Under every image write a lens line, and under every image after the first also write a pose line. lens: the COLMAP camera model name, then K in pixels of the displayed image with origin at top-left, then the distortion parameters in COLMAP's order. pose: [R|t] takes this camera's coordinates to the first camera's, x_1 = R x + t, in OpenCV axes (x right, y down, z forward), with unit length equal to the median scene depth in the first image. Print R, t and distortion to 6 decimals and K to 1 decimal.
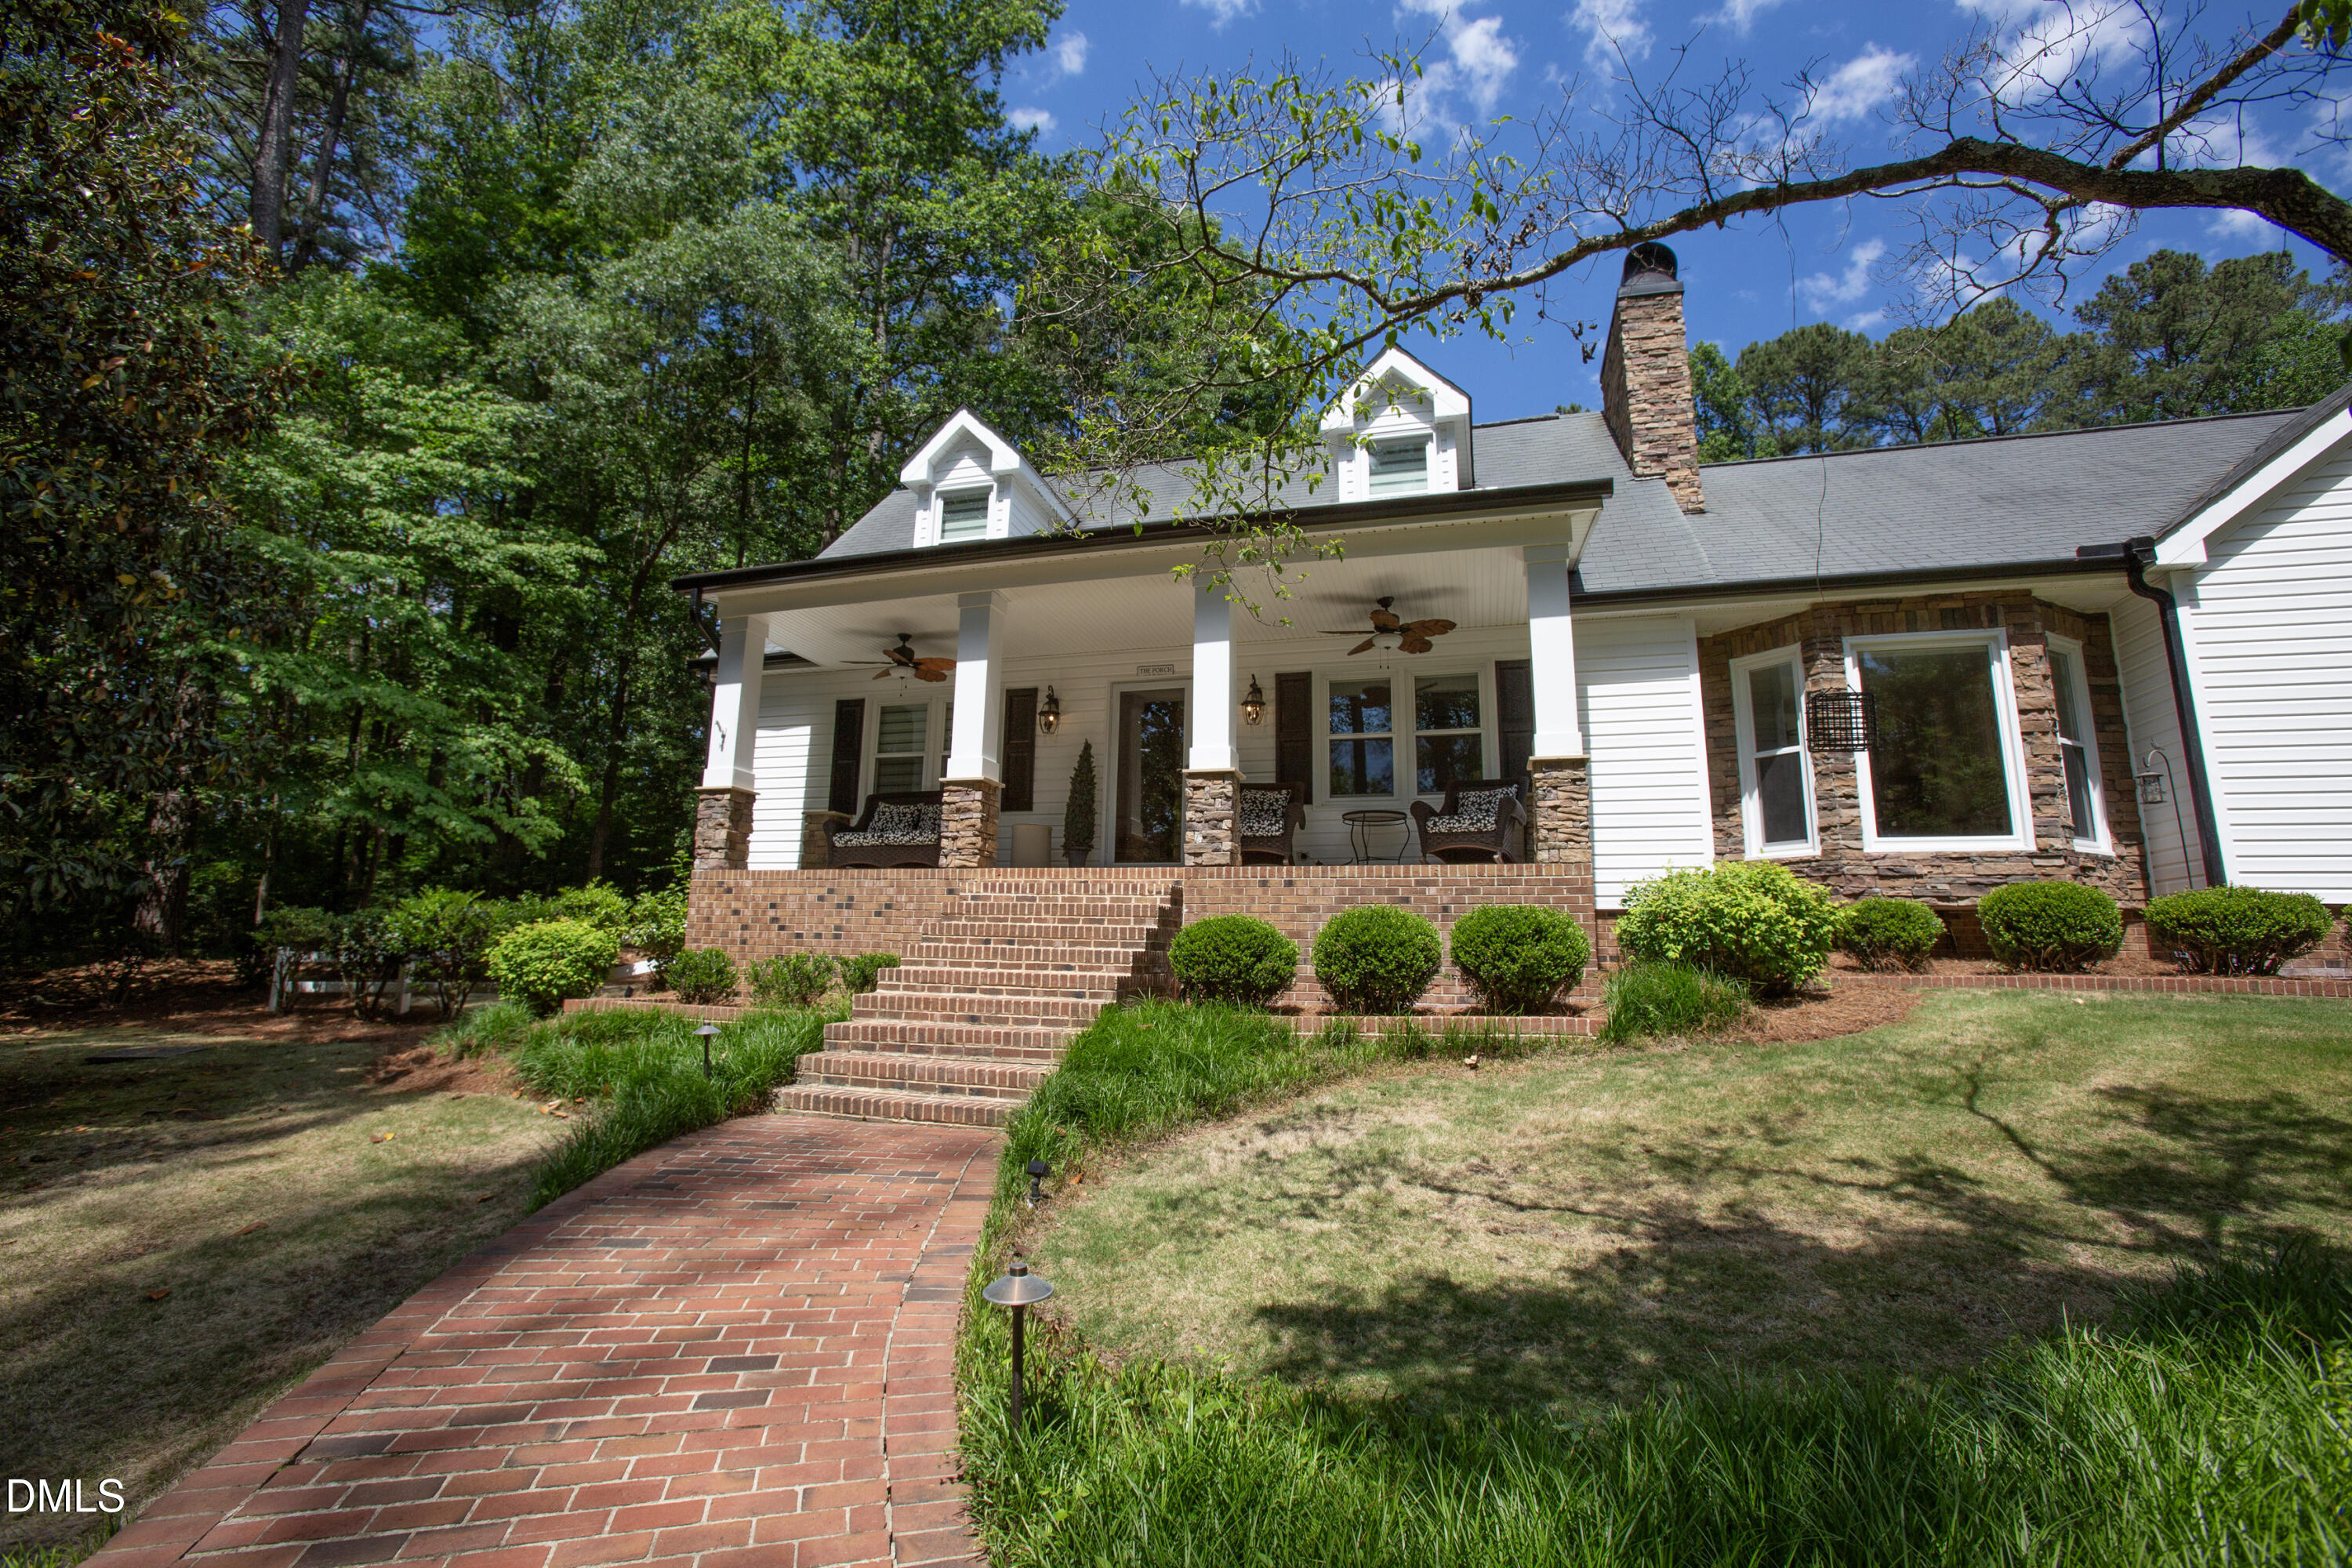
lens RADIAL K [[1059.9, 0, 1164.9], [0, 1059.9, 757.0], [0, 0, 1]] dist [-0.082254, 0.031637]
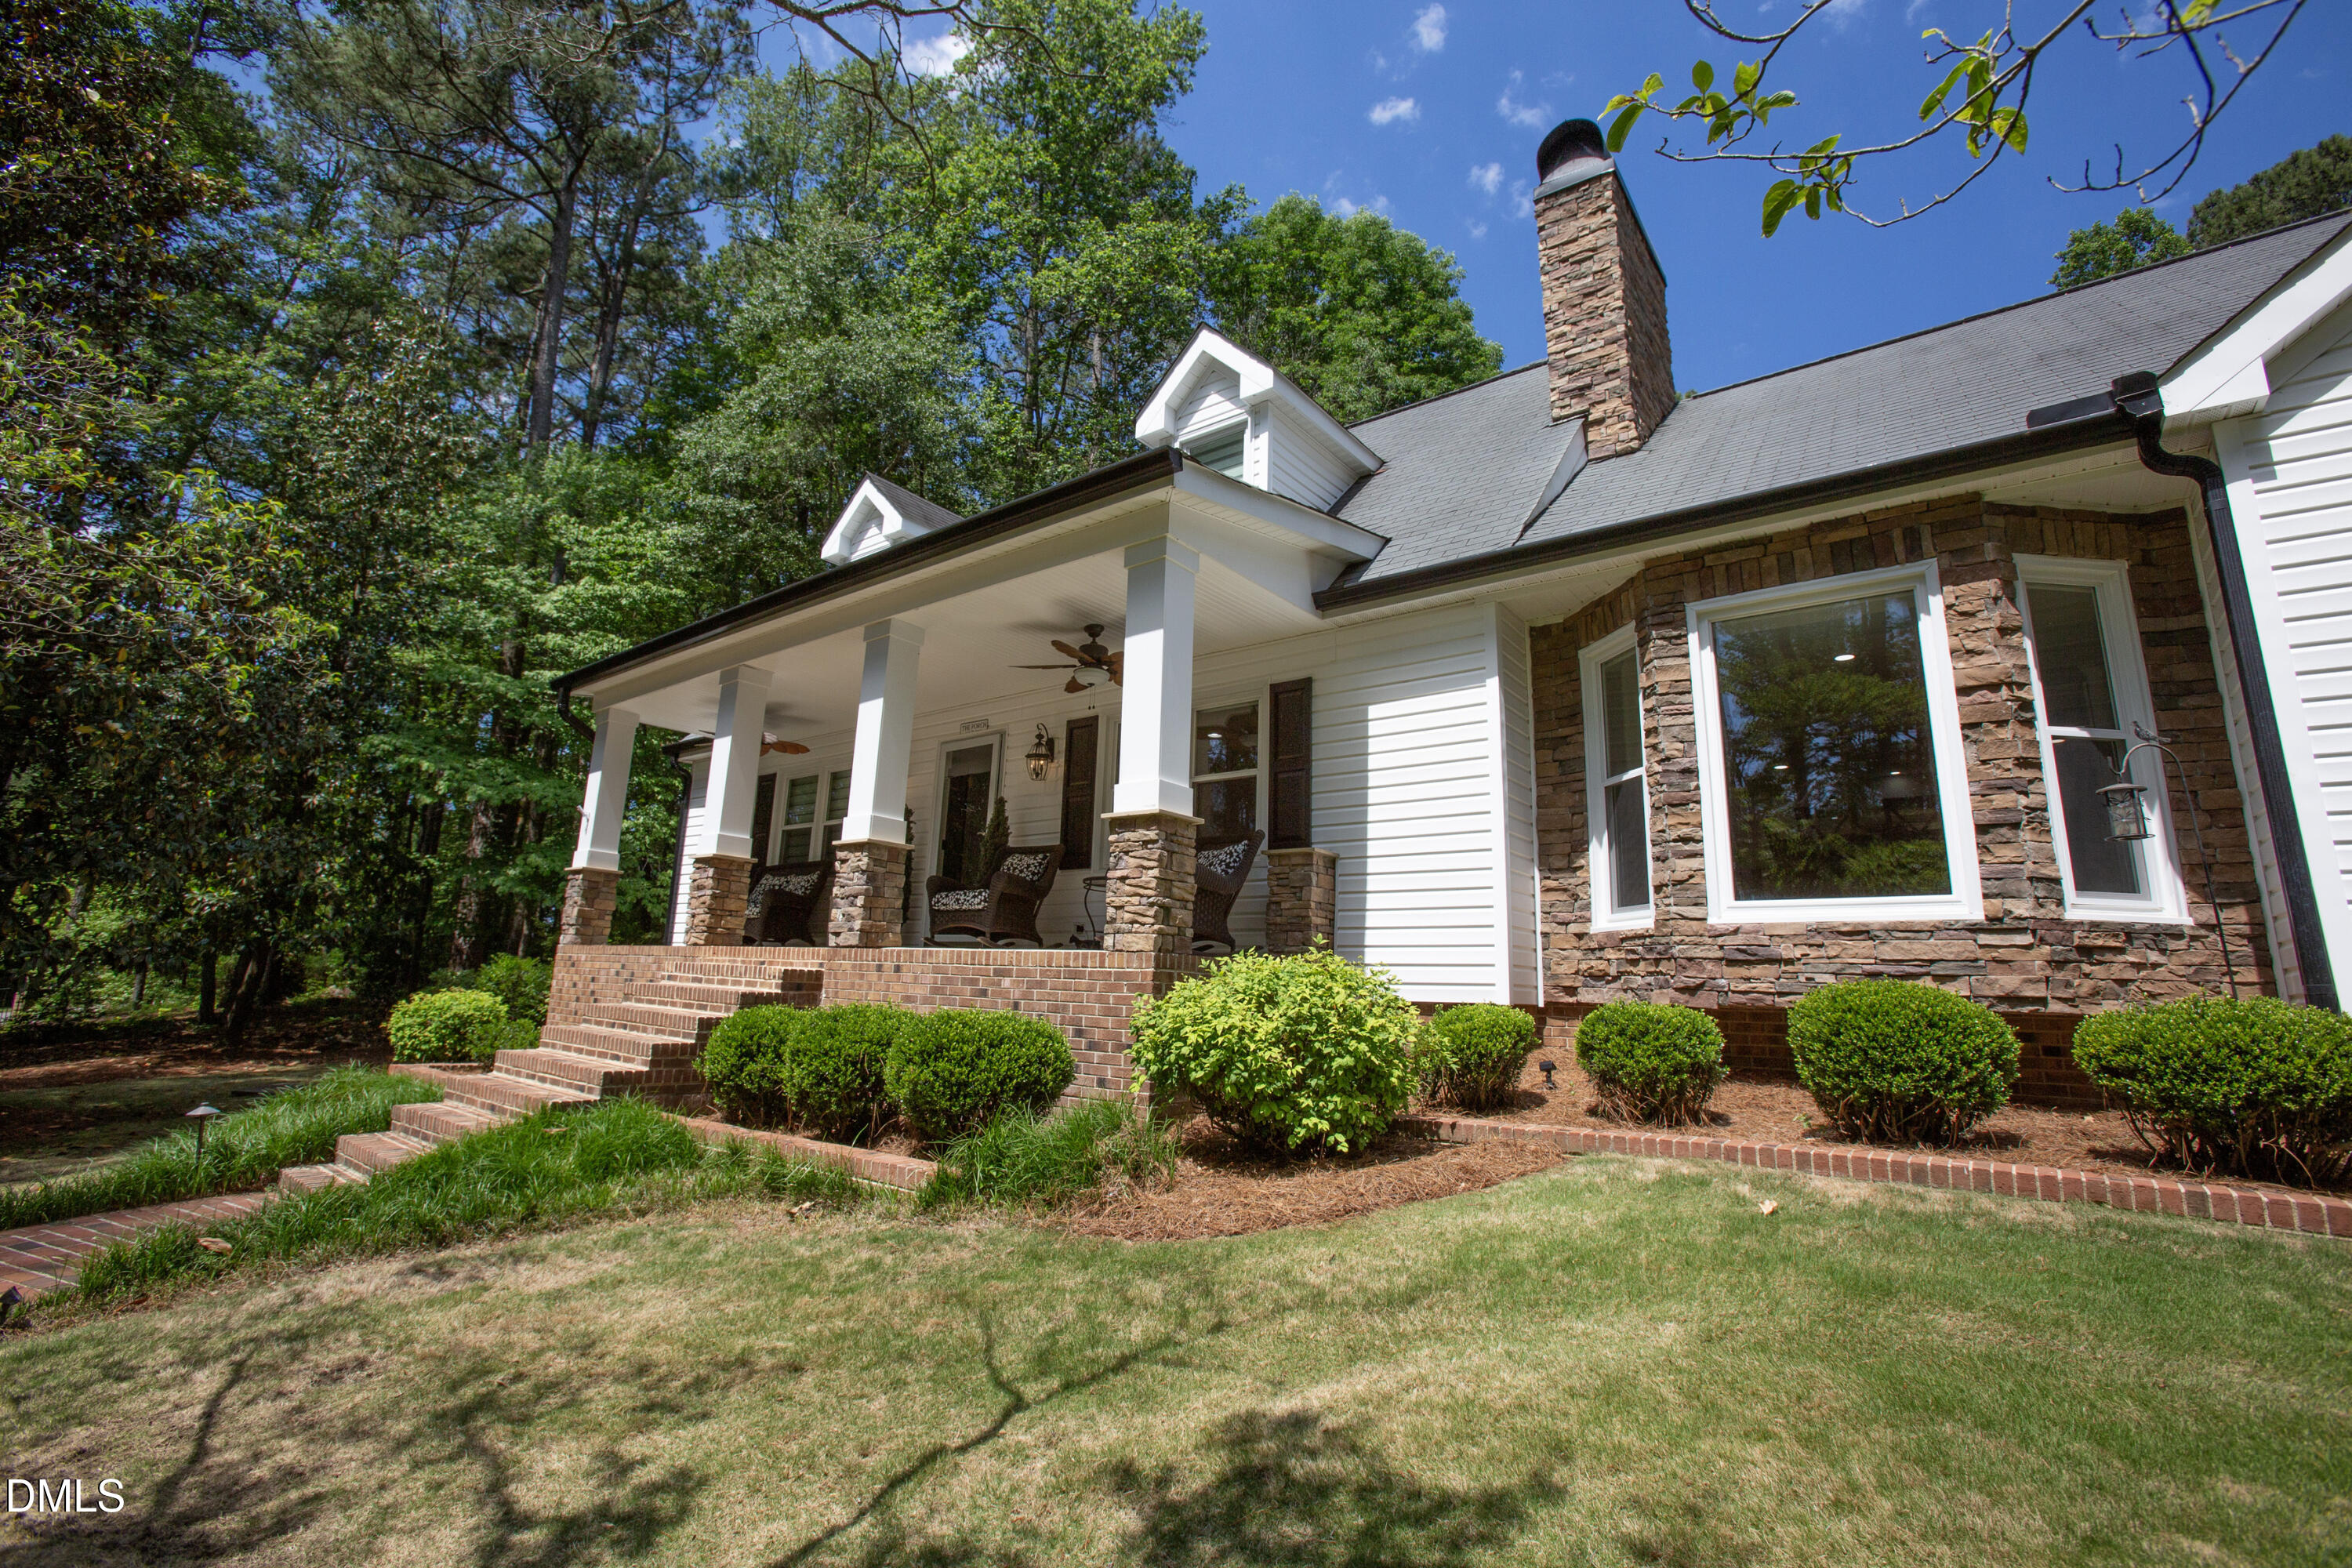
lens RADIAL K [[1059.9, 0, 1164.9], [0, 1059.9, 757.0], [0, 0, 1]] dist [-0.082254, 0.031637]
pose [[0.928668, -0.068389, -0.364554, 0.610905], [0.055491, 0.997410, -0.045752, -0.003479], [0.366738, 0.022259, 0.930058, 0.247915]]
